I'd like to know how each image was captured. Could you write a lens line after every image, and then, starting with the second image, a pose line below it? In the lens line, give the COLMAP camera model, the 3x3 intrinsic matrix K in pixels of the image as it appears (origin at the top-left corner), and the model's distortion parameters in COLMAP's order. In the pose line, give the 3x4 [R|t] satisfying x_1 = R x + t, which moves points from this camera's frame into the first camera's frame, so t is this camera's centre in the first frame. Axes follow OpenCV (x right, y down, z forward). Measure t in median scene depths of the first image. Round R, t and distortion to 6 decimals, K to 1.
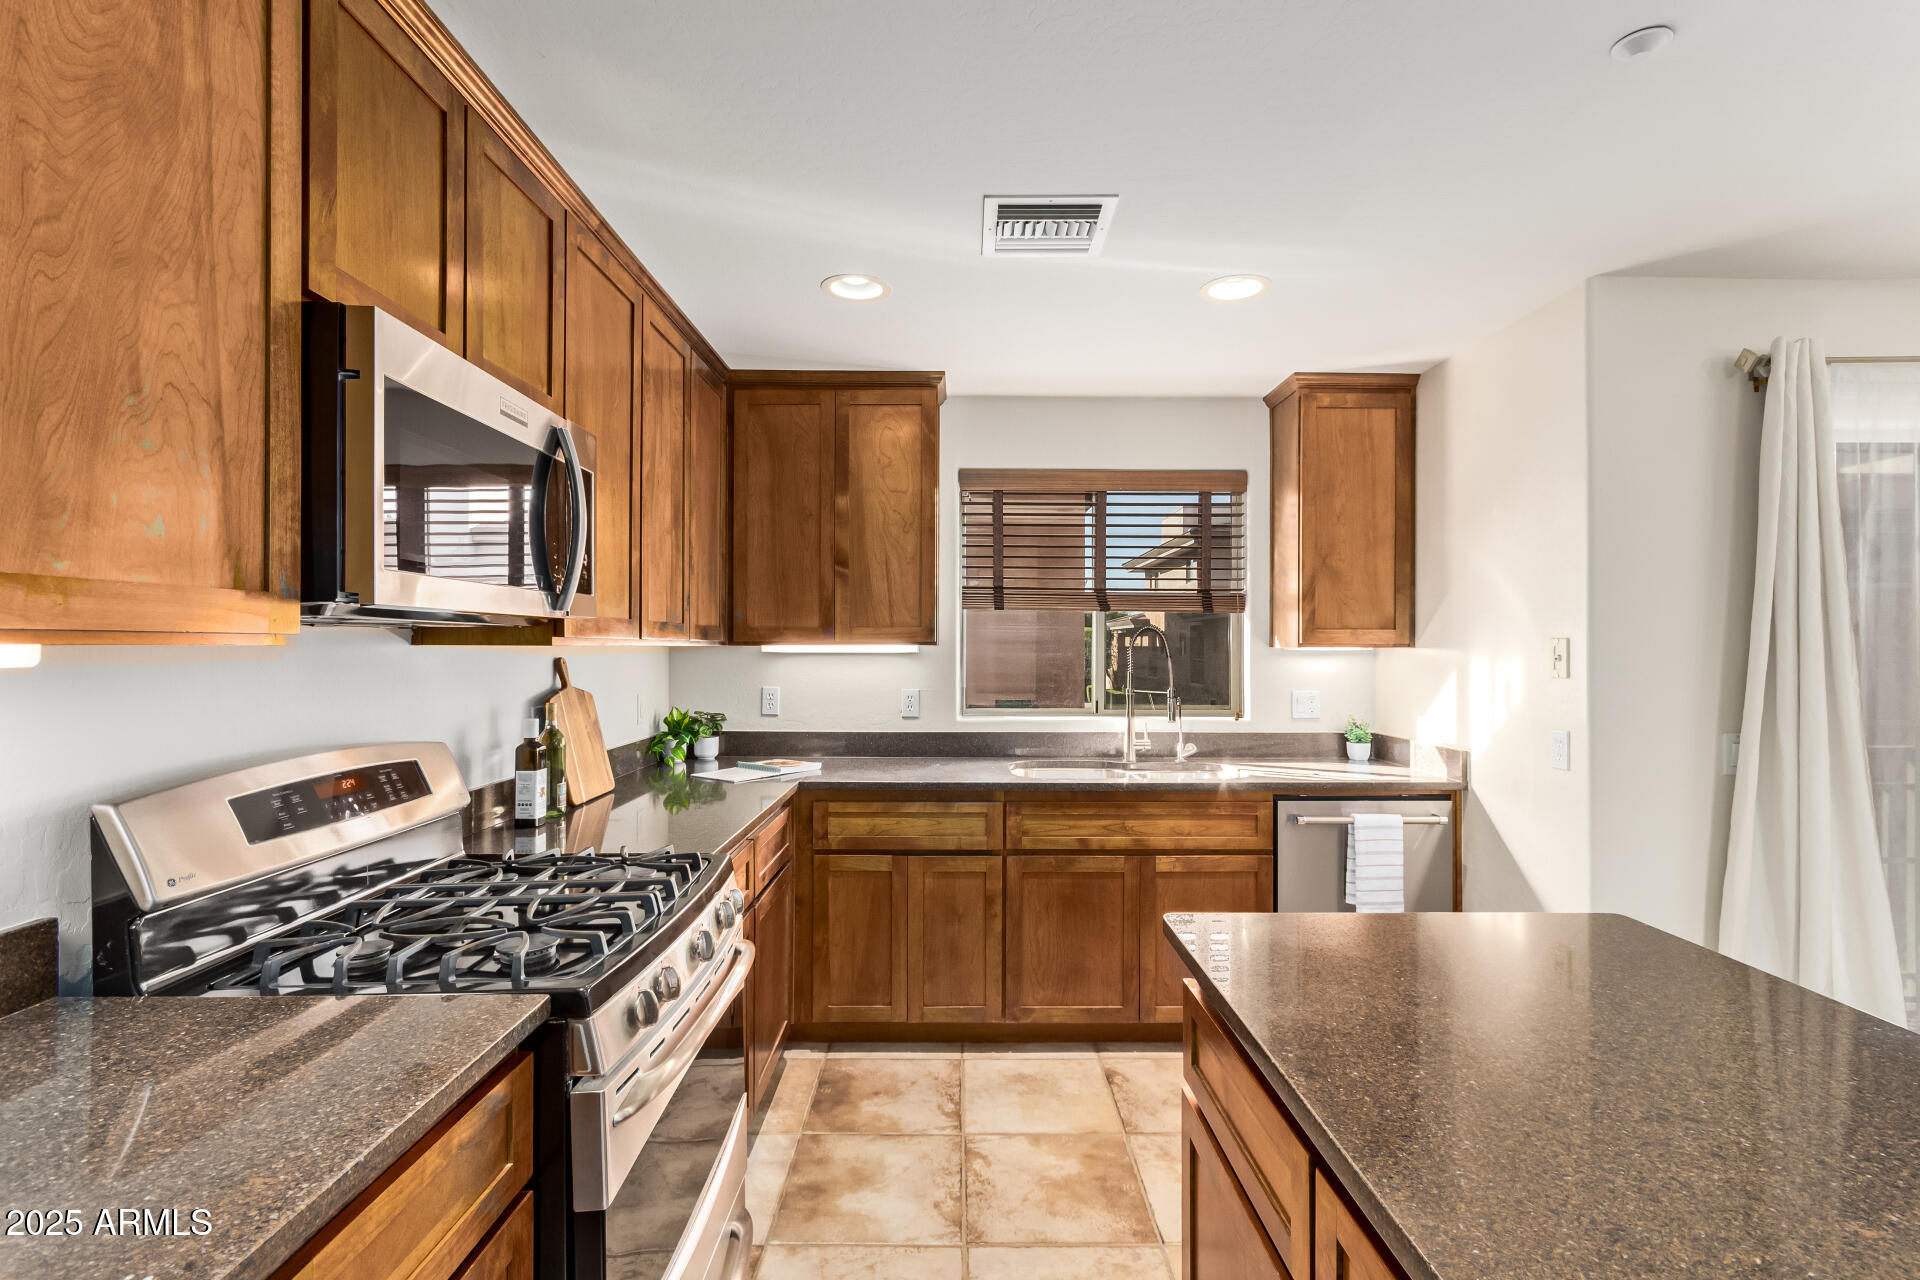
lens RADIAL K [[935.5, 0, 969.0], [0, 935.5, 641.8], [0, 0, 1]] dist [-0.001111, -0.000458]
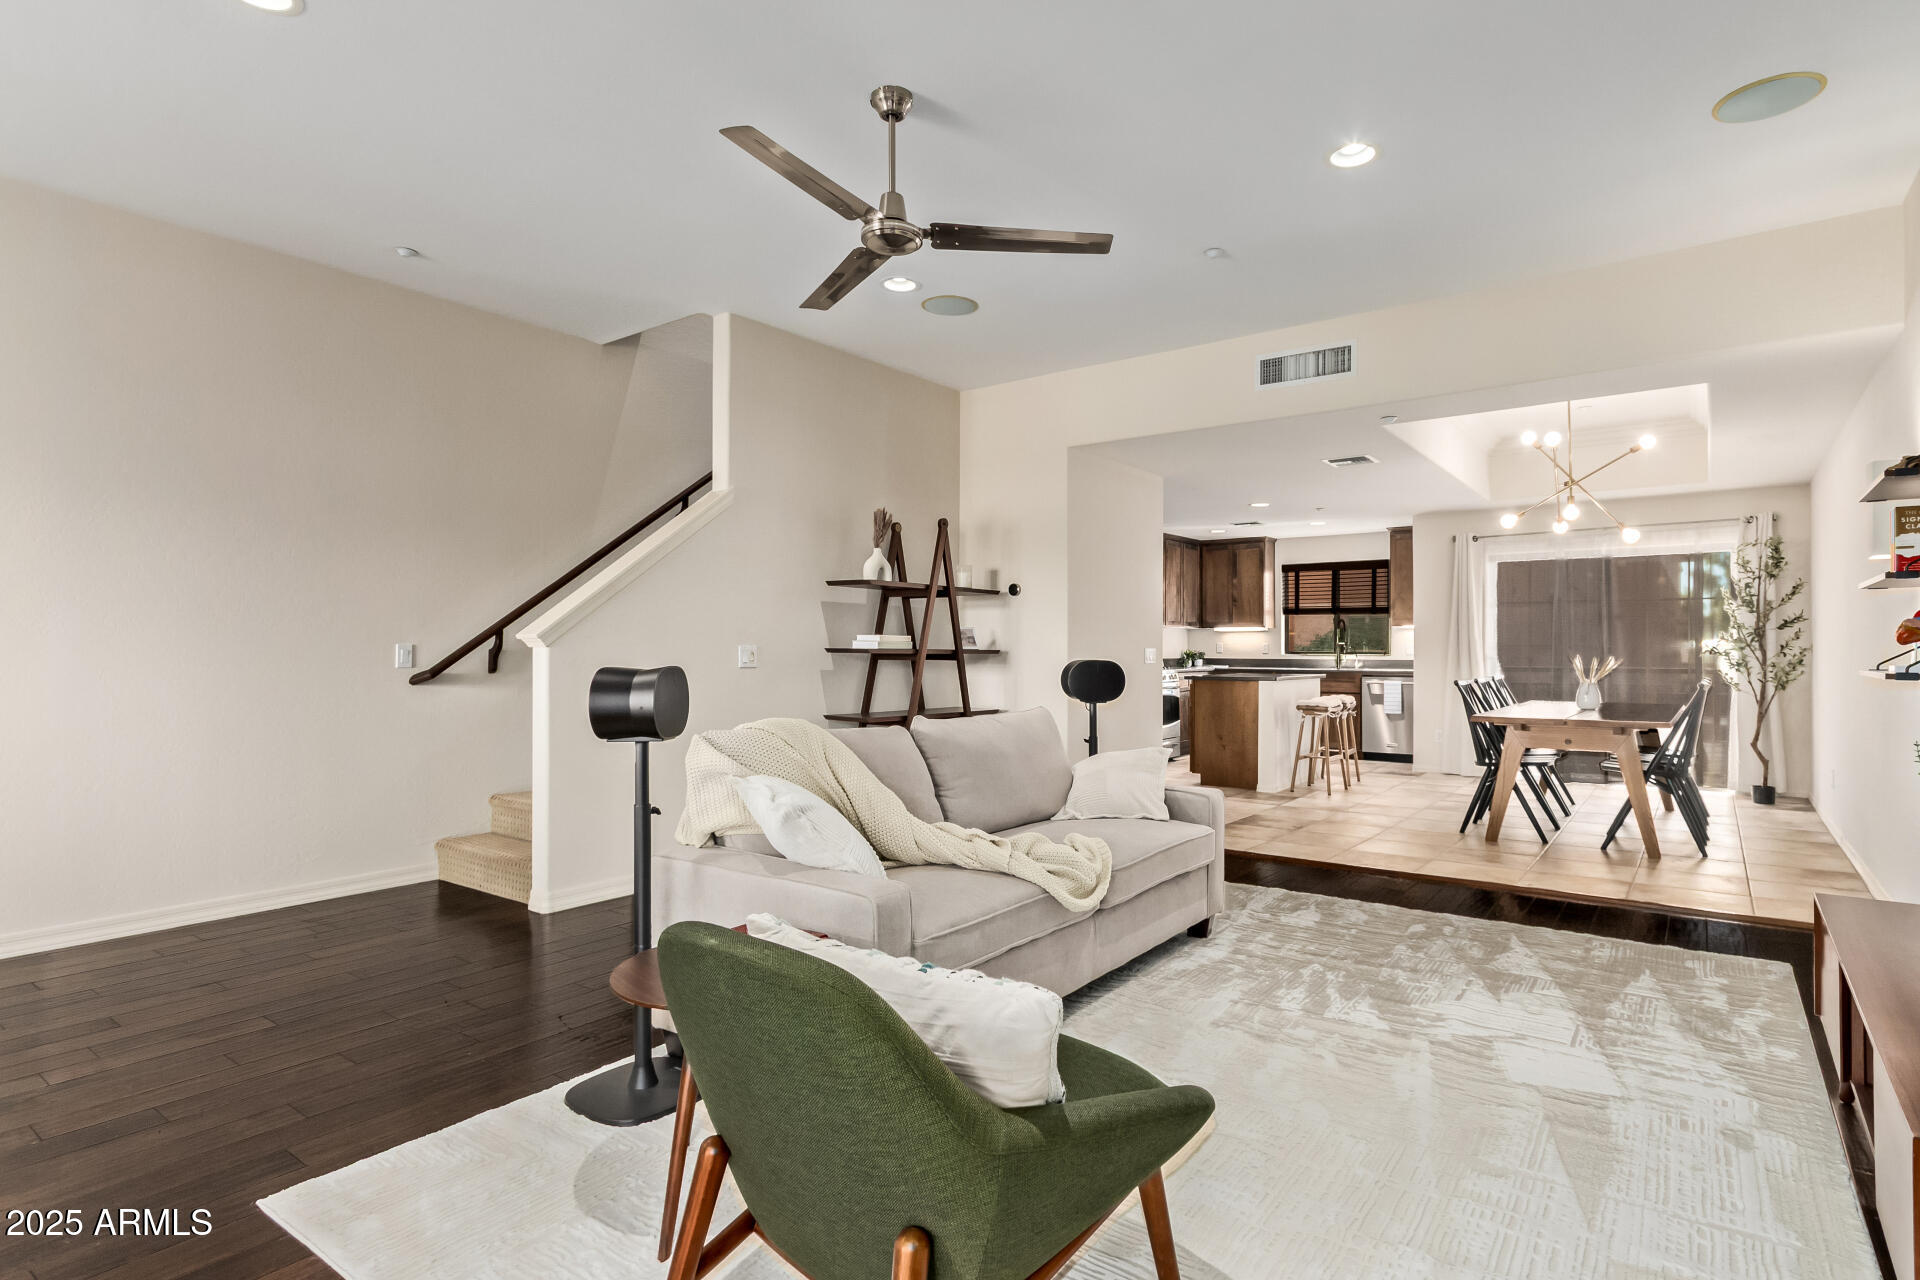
lens RADIAL K [[935.5, 0, 969.0], [0, 935.5, 641.8], [0, 0, 1]] dist [-0.001111, -0.000458]
pose [[0.776053, -0.003990, -0.630655, 1.146435], [-0.001016, 0.999971, -0.007576, 0.075198], [0.630667, 0.006520, 0.776026, -1.977914]]
